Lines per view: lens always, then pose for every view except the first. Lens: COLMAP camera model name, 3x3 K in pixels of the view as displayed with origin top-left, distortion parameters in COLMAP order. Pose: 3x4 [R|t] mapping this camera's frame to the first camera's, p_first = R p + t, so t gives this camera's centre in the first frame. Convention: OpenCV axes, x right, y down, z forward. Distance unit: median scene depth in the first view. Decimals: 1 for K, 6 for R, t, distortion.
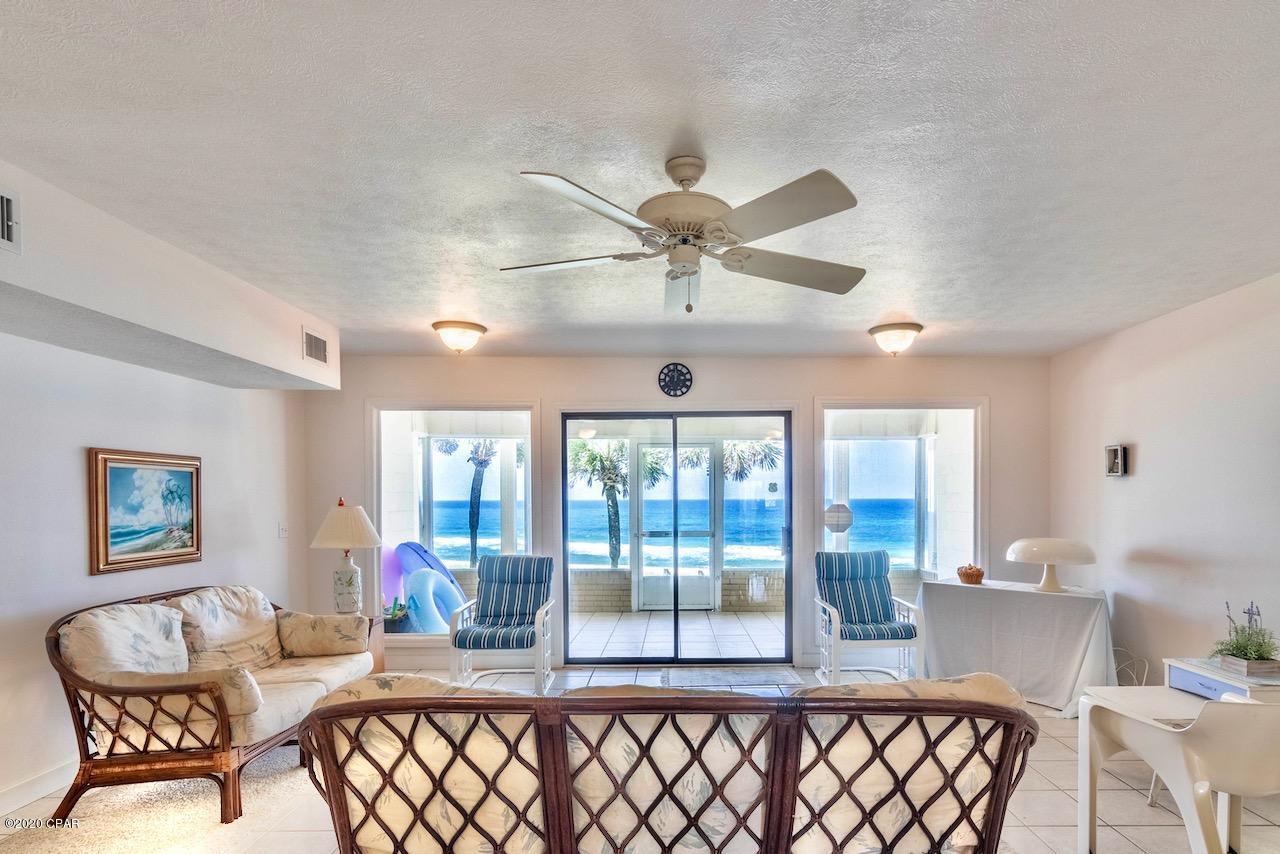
lens RADIAL K [[645.5, 0, 671.4], [0, 645.5, 511.0], [0, 0, 1]] dist [-0.007152, 0.001163]
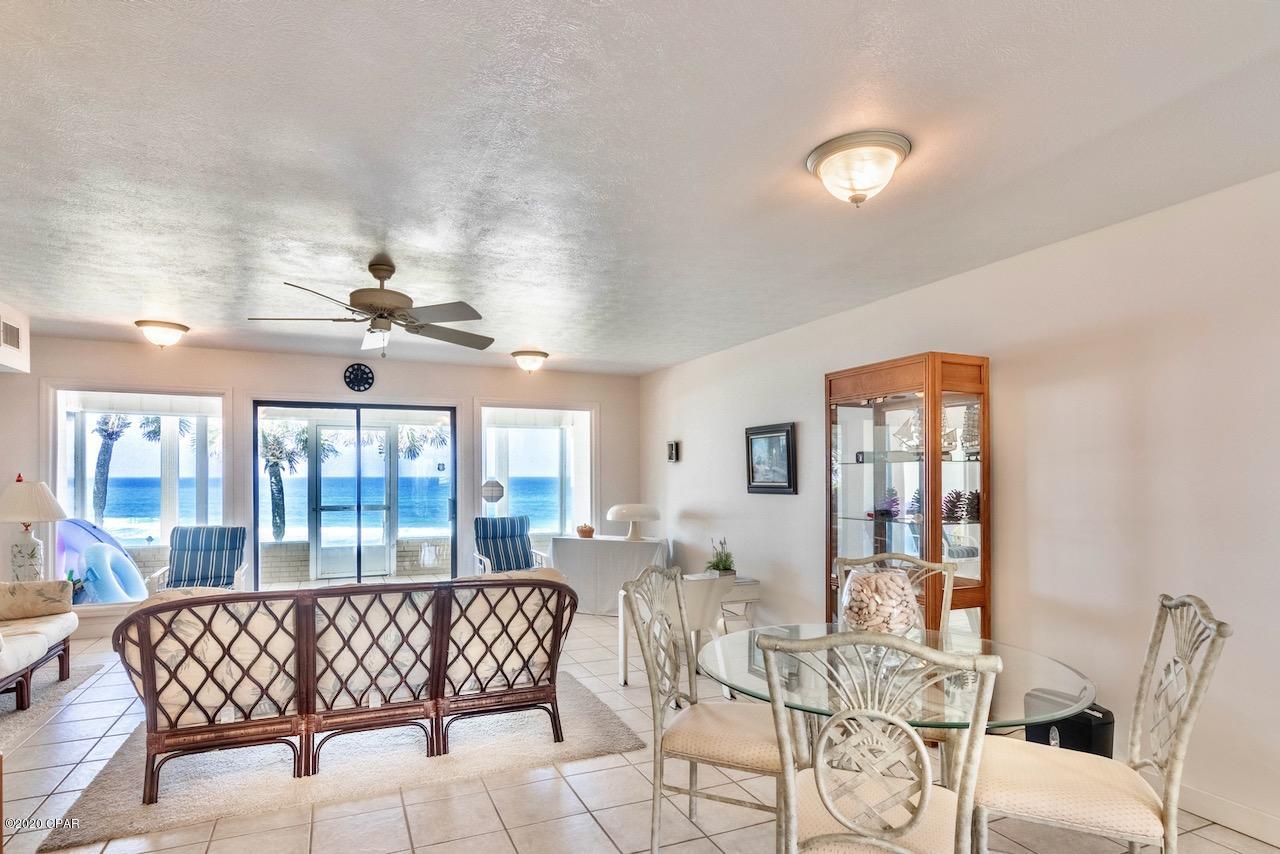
lens RADIAL K [[645.5, 0, 593.9], [0, 645.5, 476.6], [0, 0, 1]] dist [-0.007152, 0.001163]
pose [[0.927894, 0.003009, 0.372833, -0.041792], [0.004150, 0.999822, -0.018398, 0.007008], [-0.372822, 0.018618, 0.927716, -0.328485]]
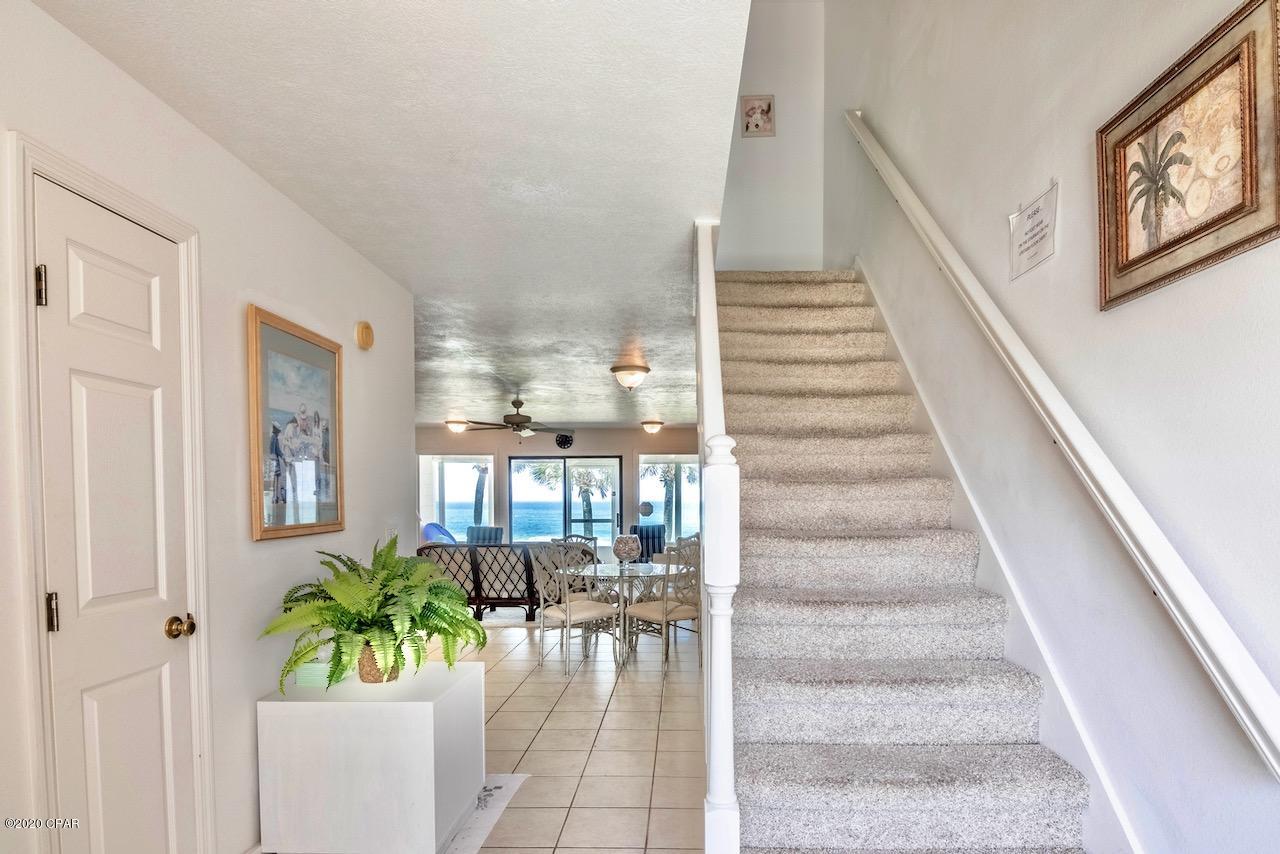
lens RADIAL K [[665.9, 0, 673.5], [0, 665.9, 508.3], [0, 0, 1]] dist [0.000115, 0.000027]
pose [[0.999782, 0.000859, -0.020842, 0.460547], [-0.000996, 0.999978, -0.006573, 0.026389], [0.020835, 0.006592, 0.999761, -1.268336]]
